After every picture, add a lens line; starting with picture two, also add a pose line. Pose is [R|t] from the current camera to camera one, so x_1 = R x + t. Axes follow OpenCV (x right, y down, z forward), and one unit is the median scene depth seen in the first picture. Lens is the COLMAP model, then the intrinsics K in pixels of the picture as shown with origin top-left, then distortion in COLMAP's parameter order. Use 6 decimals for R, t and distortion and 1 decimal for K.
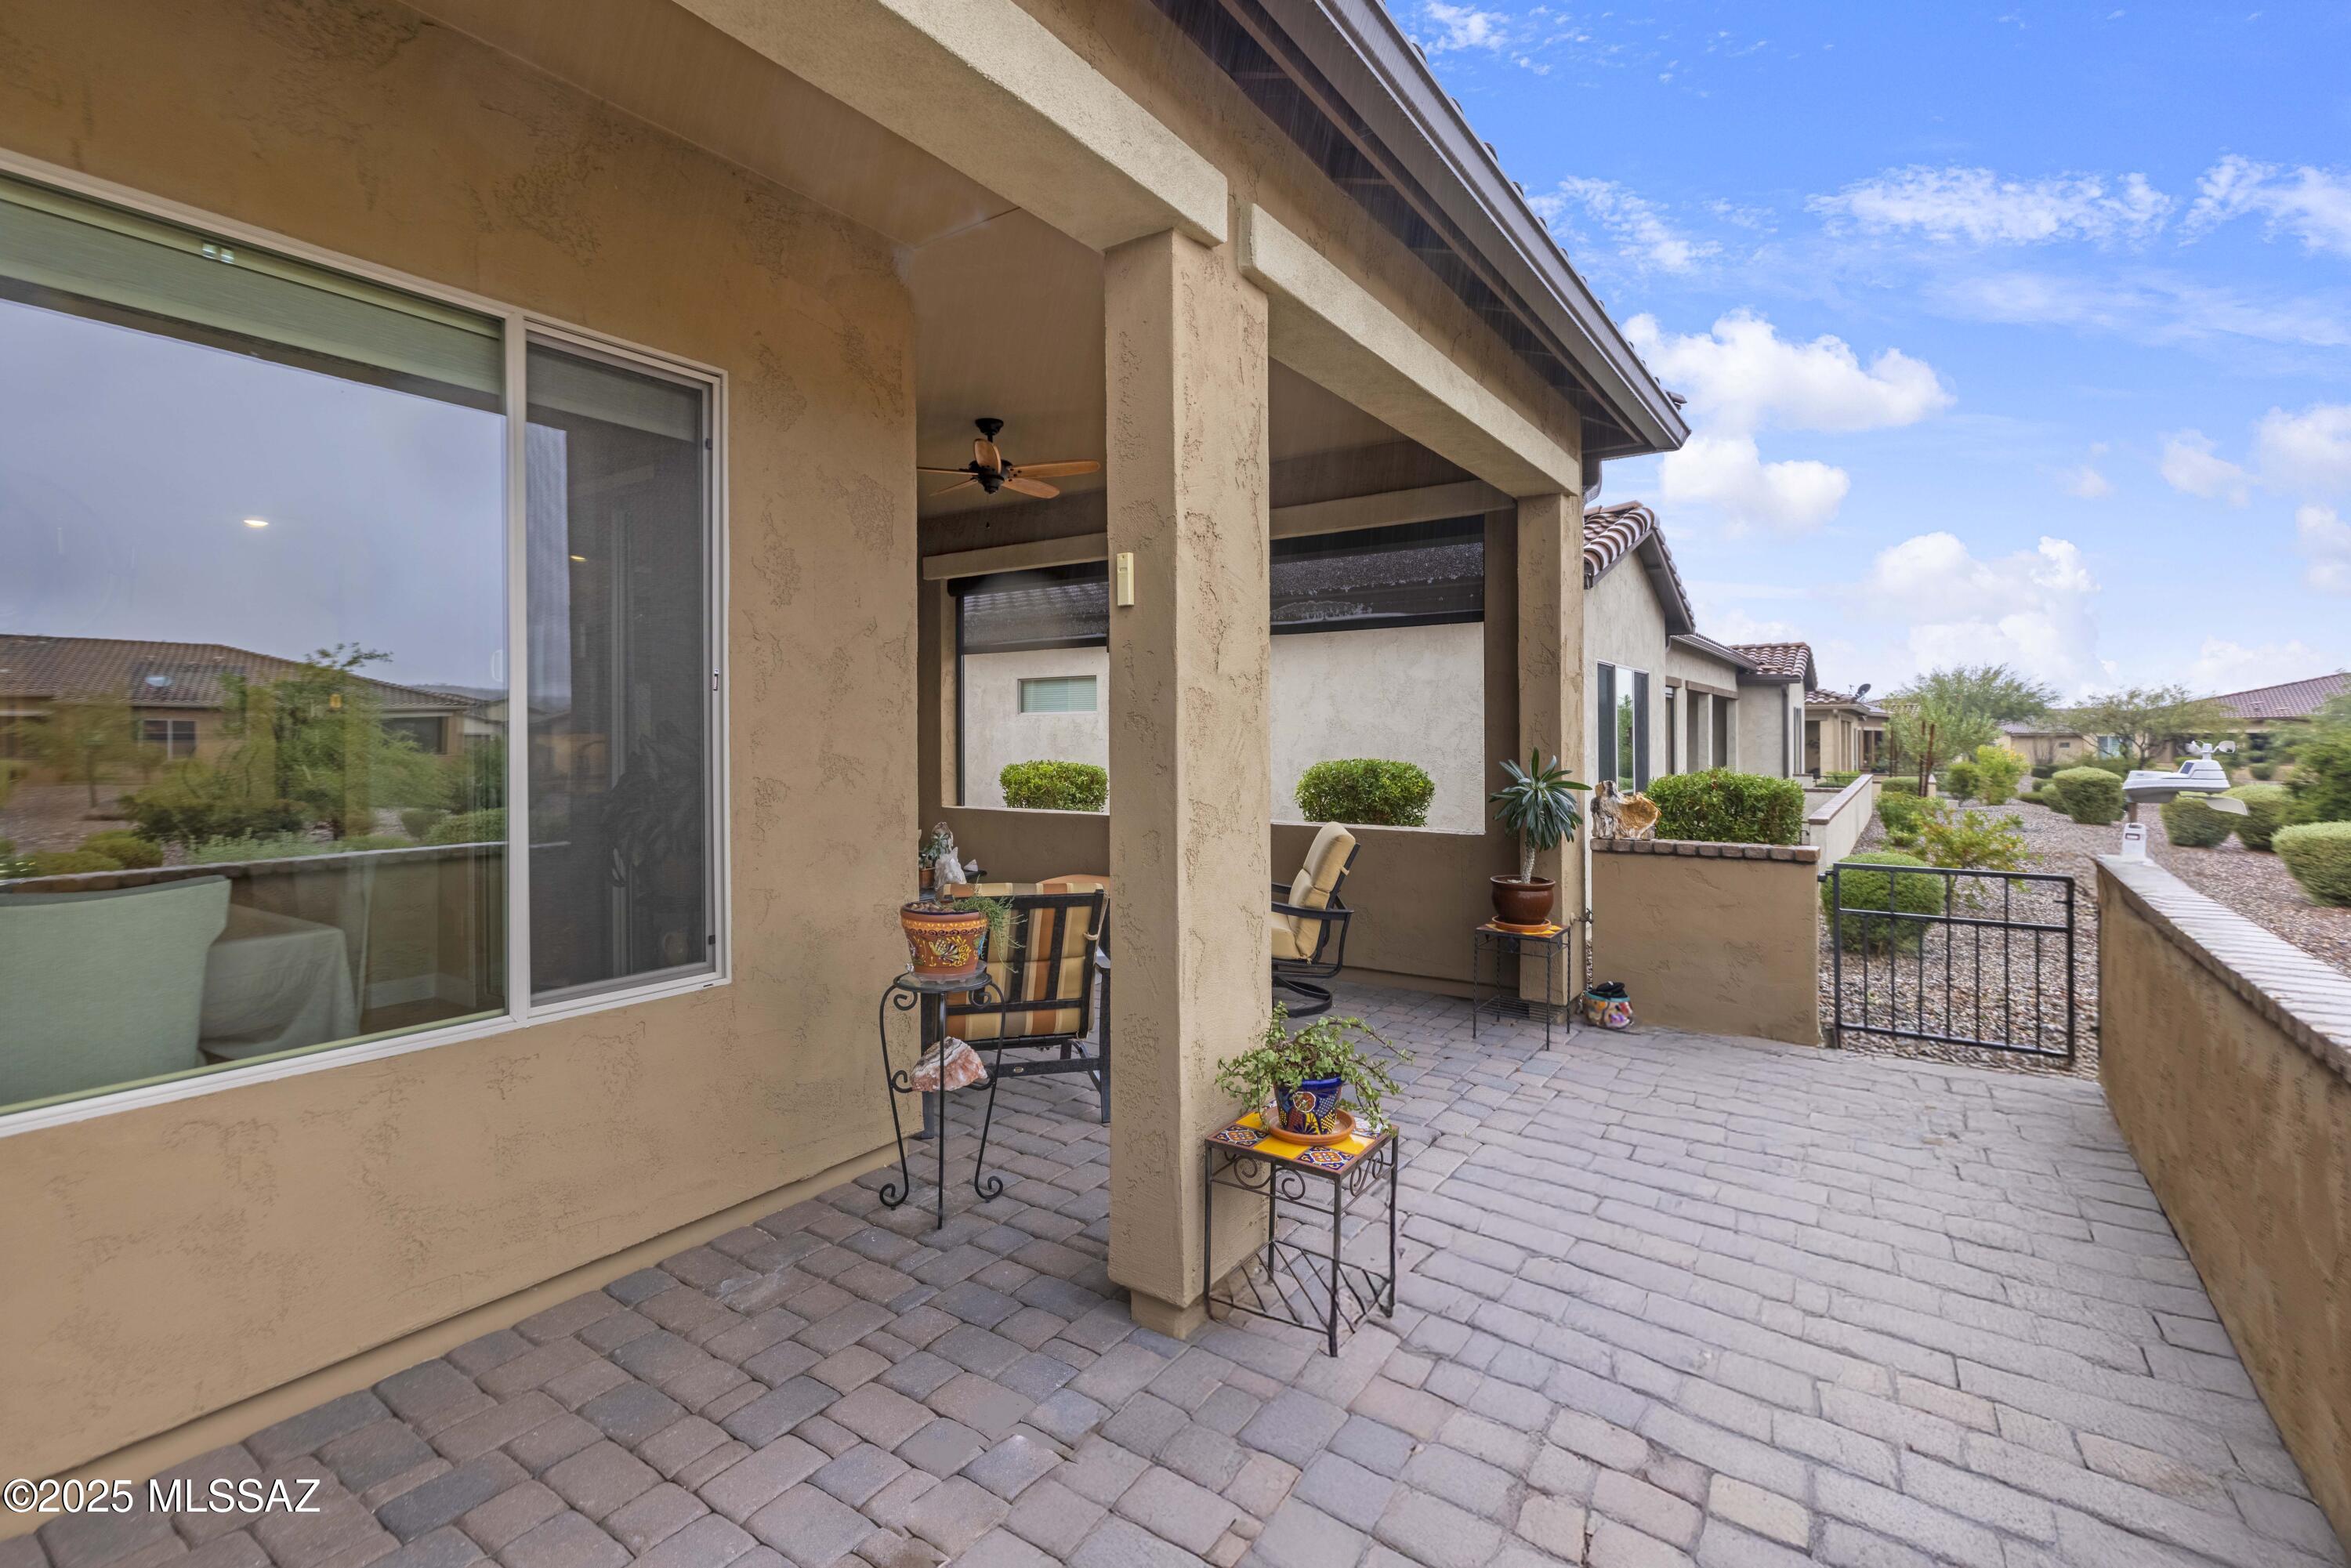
lens RADIAL K [[1143.6, 0, 1111.8], [0, 1143.6, 712.6], [0, 0, 1]] dist [0.004815, 0.000964]
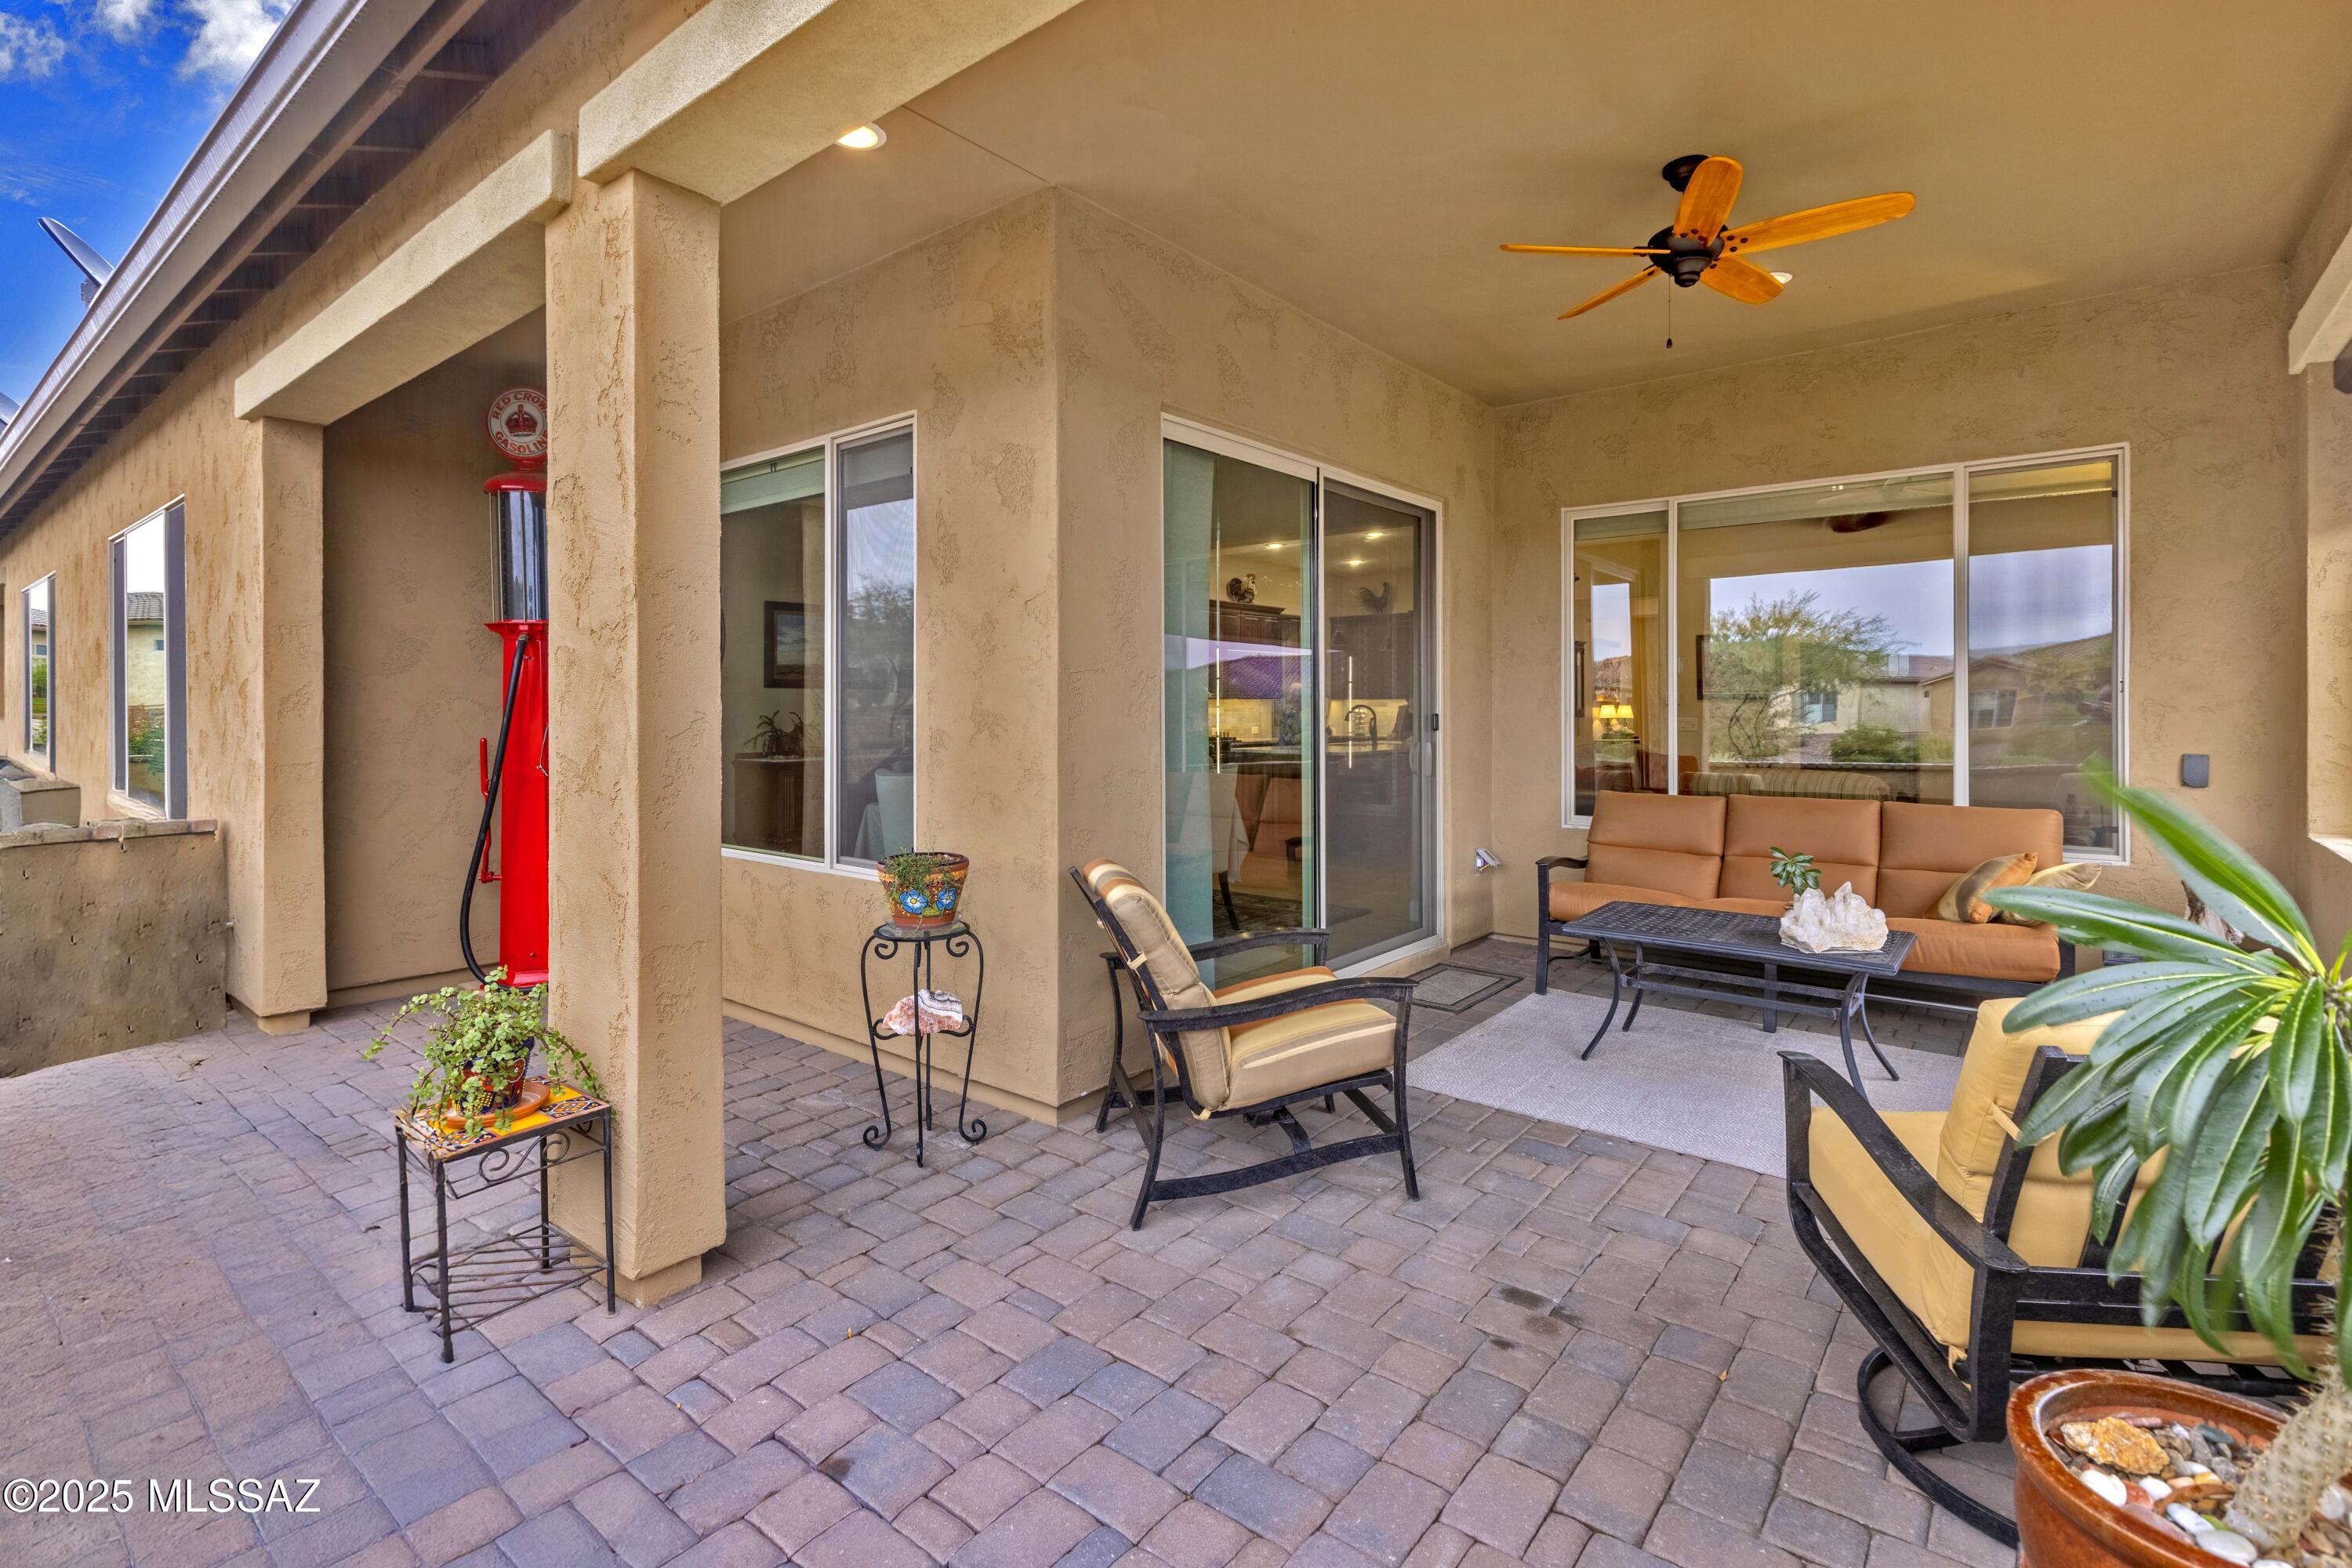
lens RADIAL K [[1144.1, 0, 1218.8], [0, 1144.1, 695.8], [0, 0, 1]] dist [0.004815, 0.000964]
pose [[-0.080174, -0.005929, -0.996763, 1.507708], [0.022775, 0.999710, -0.007779, 0.065265], [0.996521, -0.023325, -0.080016, 2.374610]]
